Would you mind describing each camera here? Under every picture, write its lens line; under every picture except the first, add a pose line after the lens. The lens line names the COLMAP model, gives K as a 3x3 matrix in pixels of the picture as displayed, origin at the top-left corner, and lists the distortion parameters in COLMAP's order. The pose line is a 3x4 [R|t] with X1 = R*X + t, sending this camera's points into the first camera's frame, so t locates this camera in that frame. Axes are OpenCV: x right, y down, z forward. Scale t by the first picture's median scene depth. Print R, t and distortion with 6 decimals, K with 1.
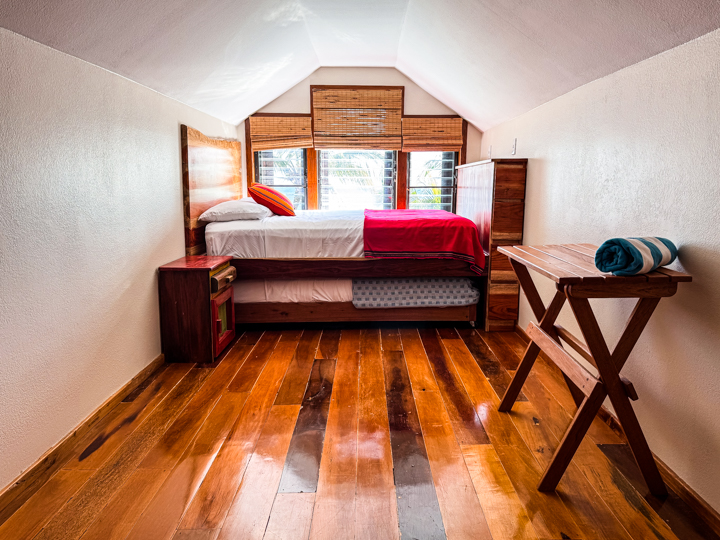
lens RADIAL K [[506.9, 0, 360.0], [0, 506.9, 270.0], [0, 0, 1]] dist [-0.001144, -0.000187]
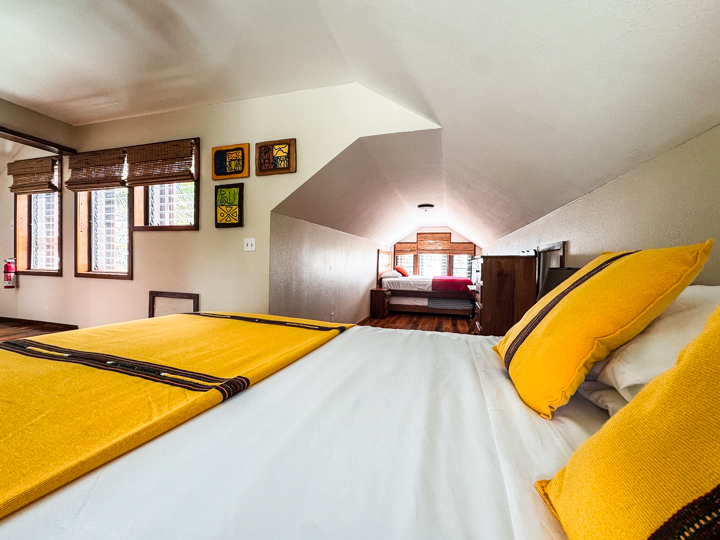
lens RADIAL K [[290.3, 0, 360.0], [0, 290.3, 270.0], [0, 0, 1]] dist [0.000034, 0.000037]
pose [[0.957425, 0.023599, -0.287717, 0.079788], [-0.065387, 0.988478, -0.136509, 0.102602], [0.281180, 0.149510, 0.947937, -0.693404]]
